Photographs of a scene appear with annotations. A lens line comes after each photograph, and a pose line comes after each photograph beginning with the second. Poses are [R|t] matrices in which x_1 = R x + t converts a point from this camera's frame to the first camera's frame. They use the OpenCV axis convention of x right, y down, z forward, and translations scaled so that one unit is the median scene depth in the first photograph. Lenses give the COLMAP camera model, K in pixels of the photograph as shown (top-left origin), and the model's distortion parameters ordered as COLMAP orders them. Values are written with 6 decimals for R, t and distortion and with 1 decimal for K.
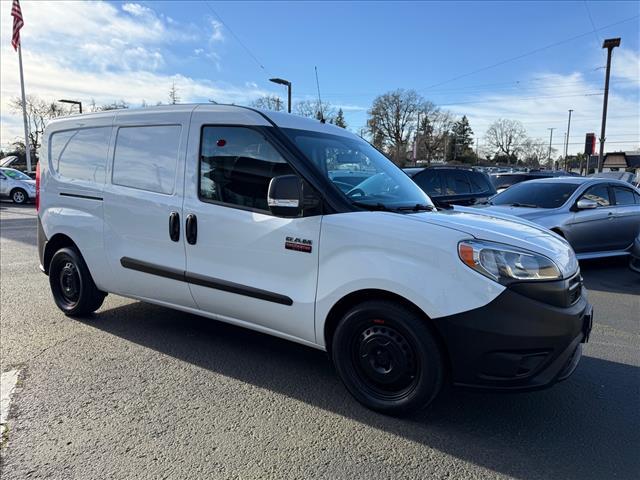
lens RADIAL K [[452.0, 0, 320.0], [0, 452.0, 240.0], [0, 0, 1]] dist [0.096732, -0.131120]
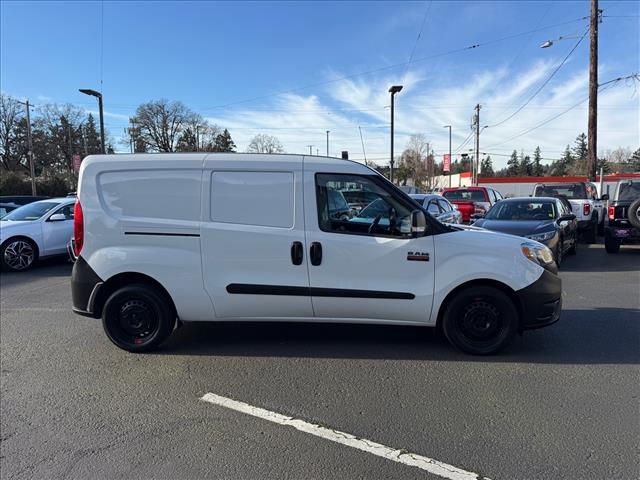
lens RADIAL K [[452.0, 0, 320.0], [0, 452.0, 240.0], [0, 0, 1]] dist [0.096732, -0.131120]
pose [[0.872675, -0.077385, 0.482130, -0.895020], [0.088054, 0.996116, 0.000502, -0.062659], [-0.480296, 0.042016, 0.876100, -0.122055]]
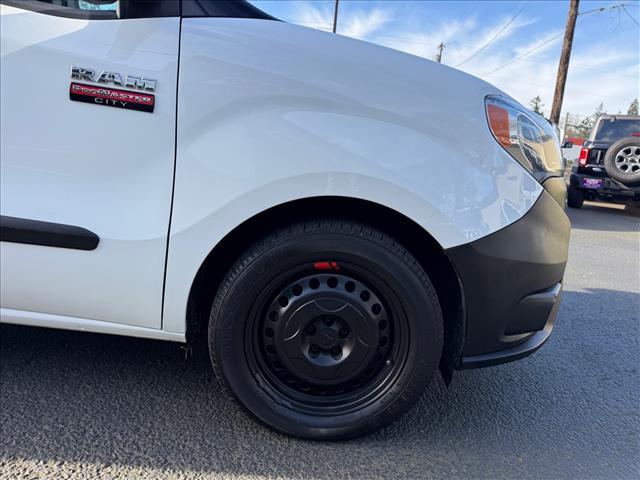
lens RADIAL K [[452.0, 0, 320.0], [0, 452.0, 240.0], [0, 0, 1]] dist [0.096732, -0.131120]
pose [[0.820318, -0.069012, 0.567729, -0.115399], [-0.008856, 0.991041, 0.133265, 0.071040], [-0.571839, -0.114348, 0.812357, 0.494074]]
